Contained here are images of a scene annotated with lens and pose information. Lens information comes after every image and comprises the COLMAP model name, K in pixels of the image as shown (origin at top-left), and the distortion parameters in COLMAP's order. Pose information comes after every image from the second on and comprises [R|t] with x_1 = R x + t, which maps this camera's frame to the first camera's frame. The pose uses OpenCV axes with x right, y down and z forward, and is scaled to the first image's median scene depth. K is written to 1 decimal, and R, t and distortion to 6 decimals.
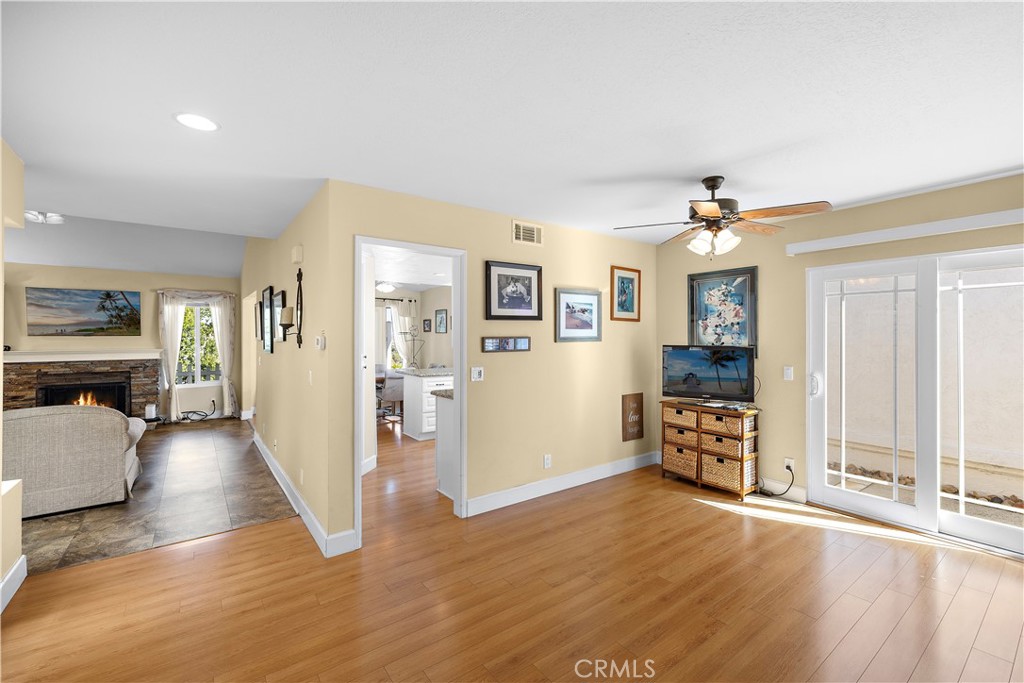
lens RADIAL K [[431.5, 0, 512.2], [0, 431.5, 336.0], [0, 0, 1]] dist [0.000424, 0.000959]
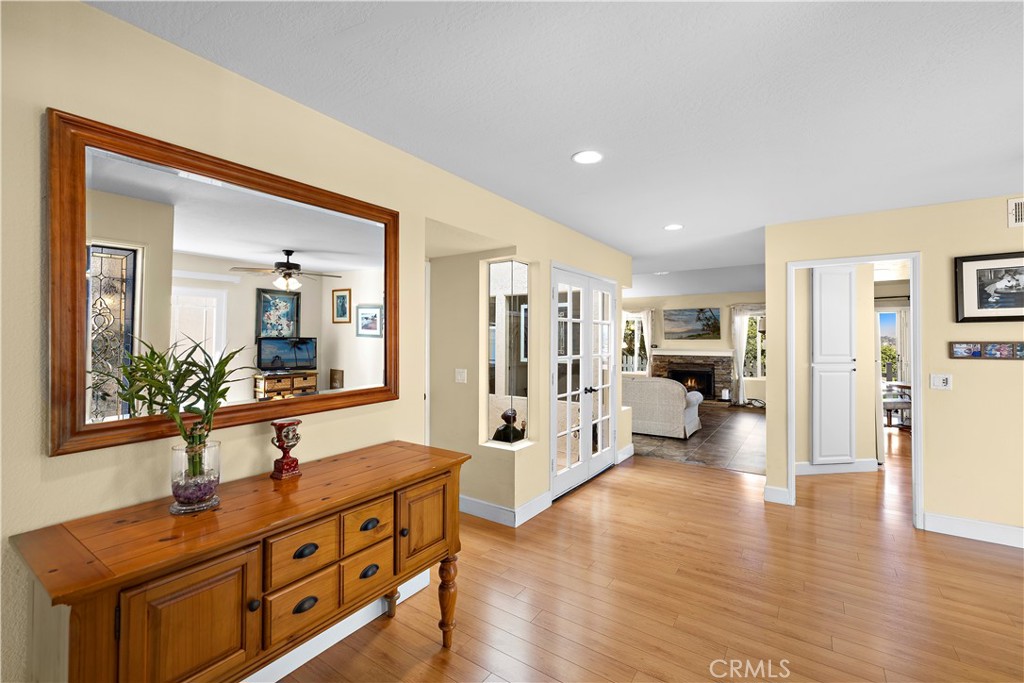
lens RADIAL K [[431.5, 0, 511.5], [0, 431.5, 338.1], [0, 0, 1]] dist [0.000424, 0.000959]
pose [[0.318147, 0.000773, -0.948041, 0.424549], [-0.004509, 0.999990, -0.000698, -0.000320], [0.948031, 0.004497, 0.318148, -0.142694]]
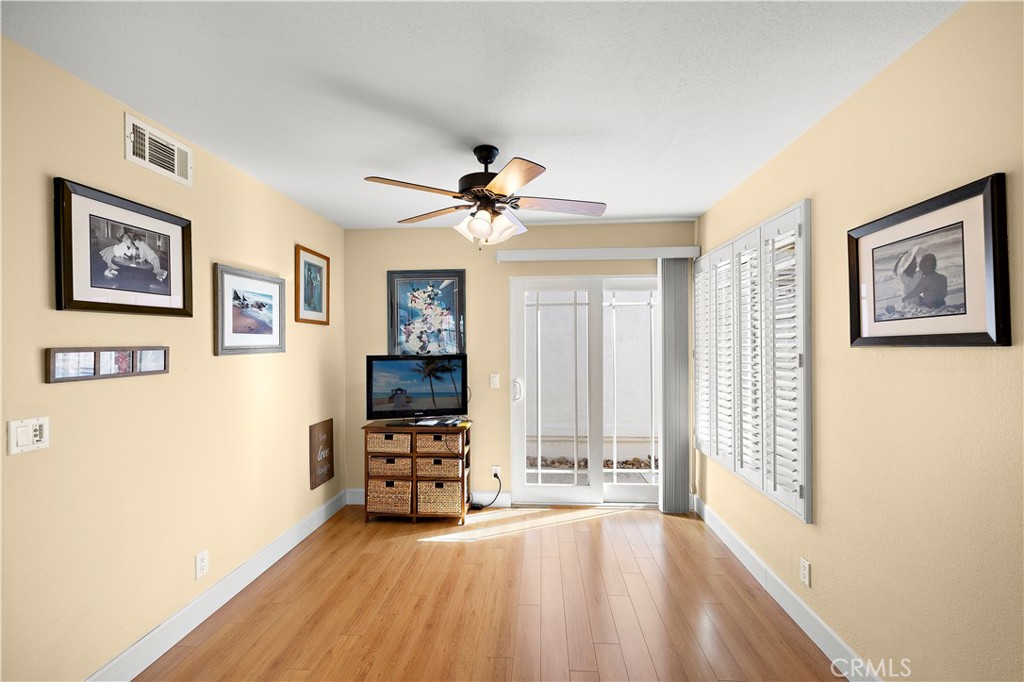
lens RADIAL K [[431.5, 0, 514.8], [0, 431.5, 343.5], [0, 0, 1]] dist [0.000424, 0.000959]
pose [[0.644309, -0.004669, 0.764751, -0.082386], [0.006061, 0.999981, 0.000999, -0.000027], [-0.764741, 0.003991, 0.644325, 0.293645]]
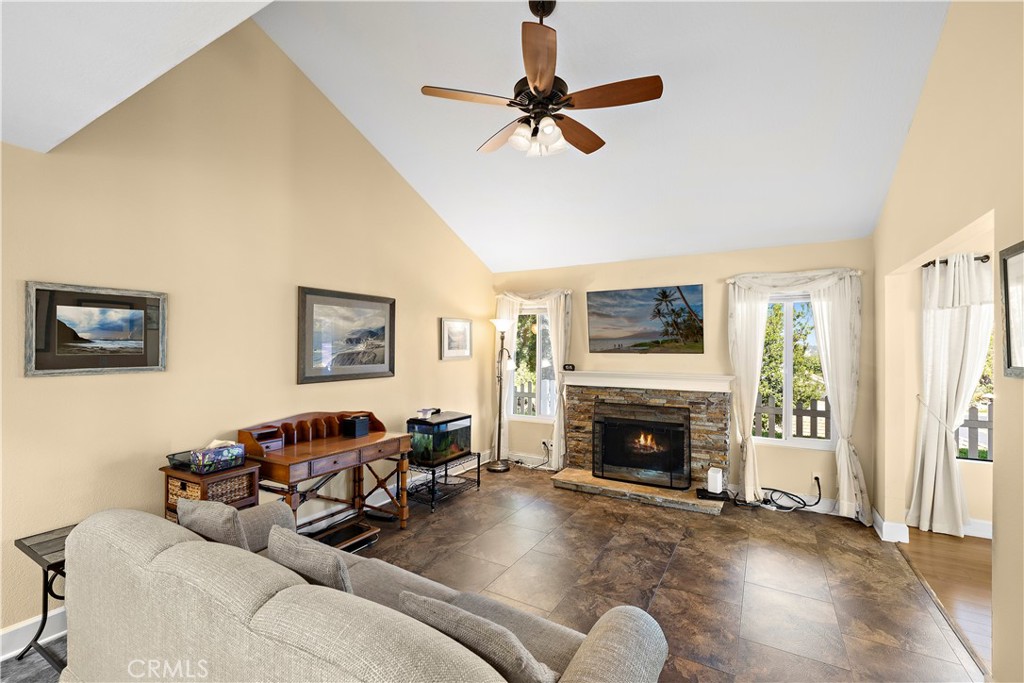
lens RADIAL K [[431.5, 0, 513.3], [0, 431.5, 344.3], [0, 0, 1]] dist [0.000424, 0.000959]
pose [[0.377175, -0.000679, -0.926142, -0.658007], [0.000290, 1.000000, -0.000615, -0.024085], [0.926142, -0.000037, 0.377175, 0.874166]]
